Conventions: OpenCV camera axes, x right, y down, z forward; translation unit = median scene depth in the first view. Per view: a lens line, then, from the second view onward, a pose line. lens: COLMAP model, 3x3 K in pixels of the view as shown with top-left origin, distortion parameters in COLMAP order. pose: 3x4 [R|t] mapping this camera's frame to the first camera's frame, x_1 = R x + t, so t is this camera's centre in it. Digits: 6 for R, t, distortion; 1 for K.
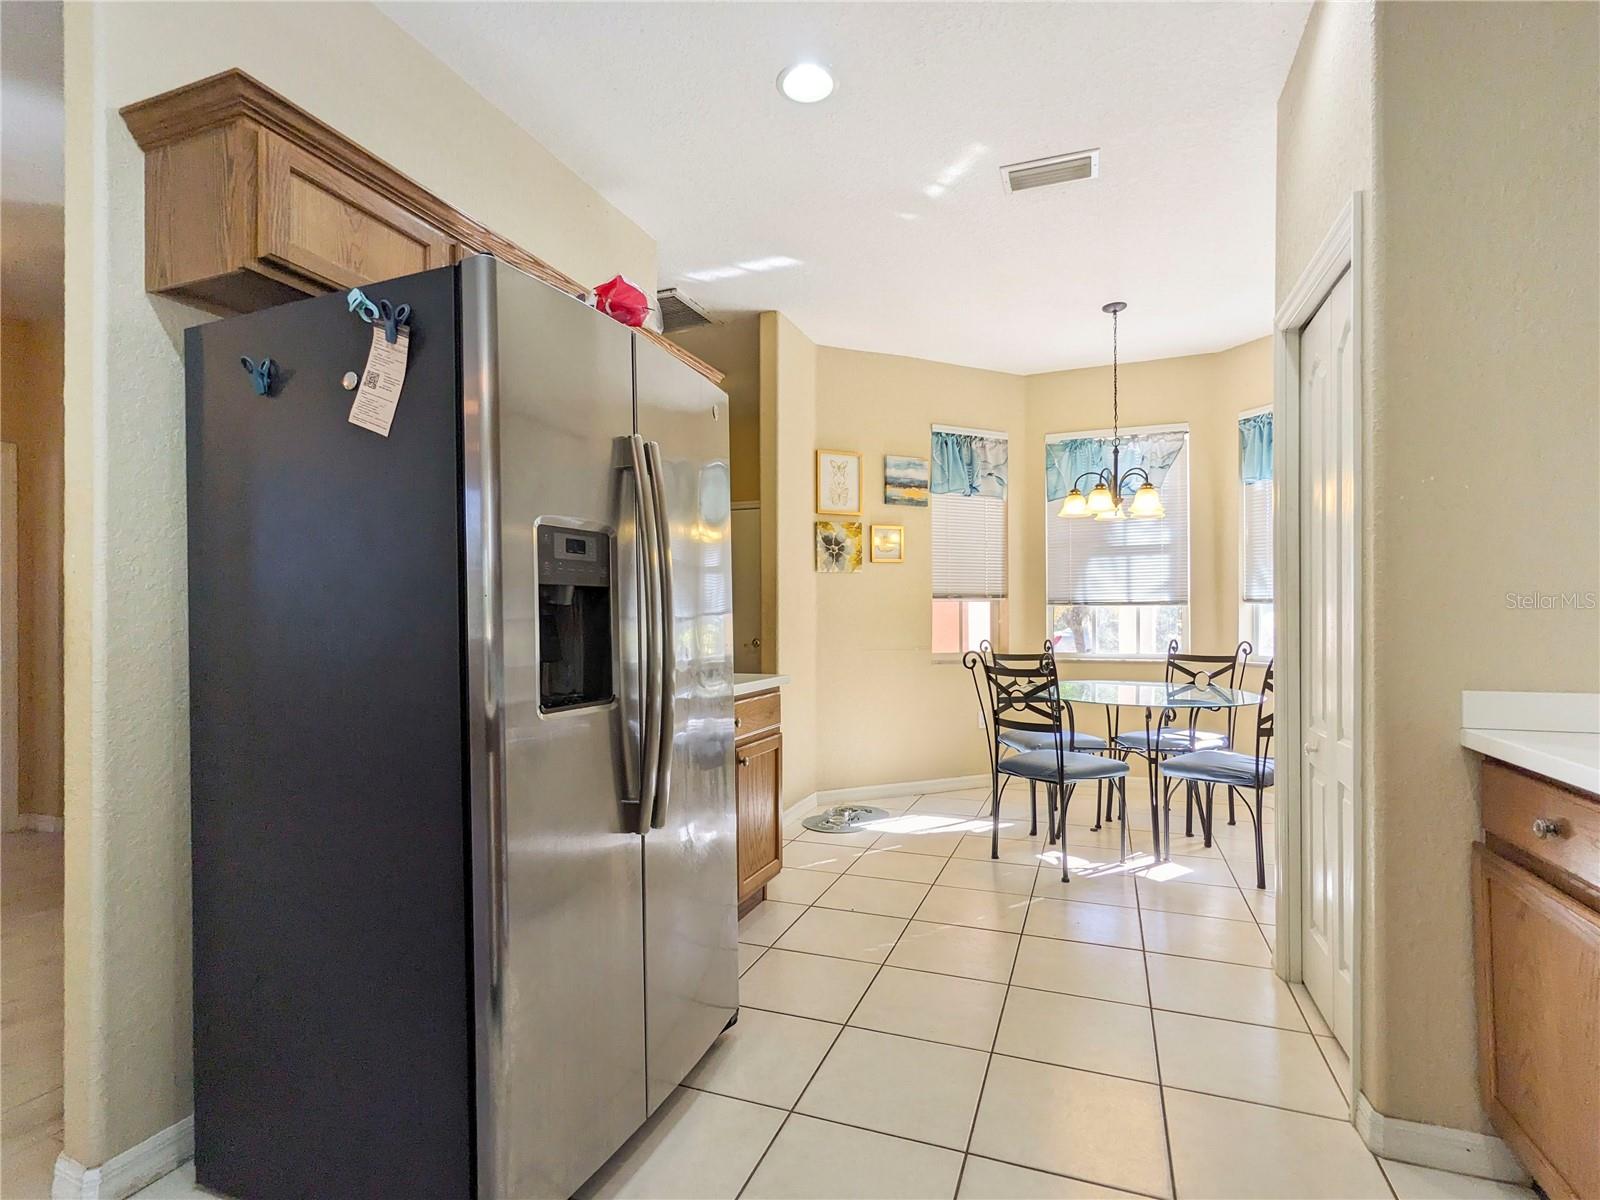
lens RADIAL K [[772.5, 0, 807.1], [0, 772.5, 613.1], [0, 0, 1]] dist [0.000193, -0.000700]
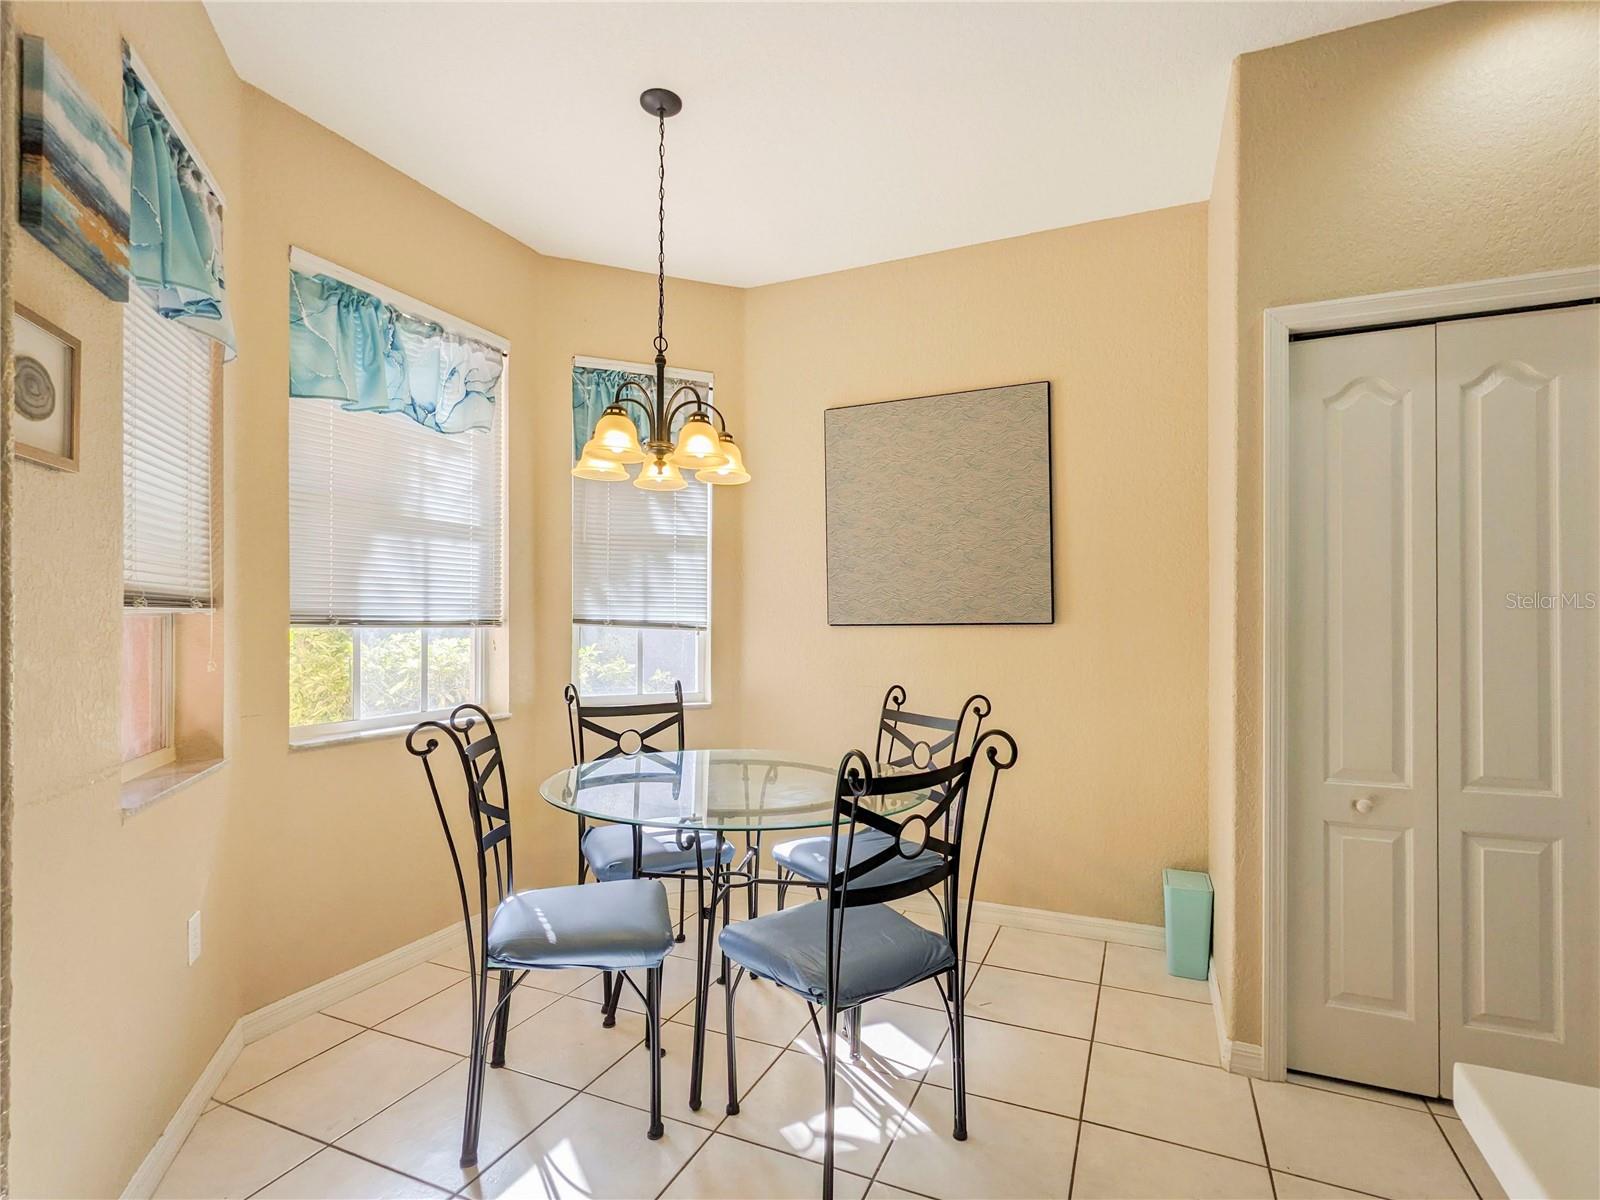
lens RADIAL K [[787.7, 0, 797.7], [0, 787.7, 624.7], [0, 0, 1]] dist [0.001735, 0.000908]
pose [[0.045723, 0.003665, 0.998947, -0.139683], [-0.004303, 0.999985, -0.003472, -0.011447], [-0.998945, -0.004140, 0.045738, 0.719527]]
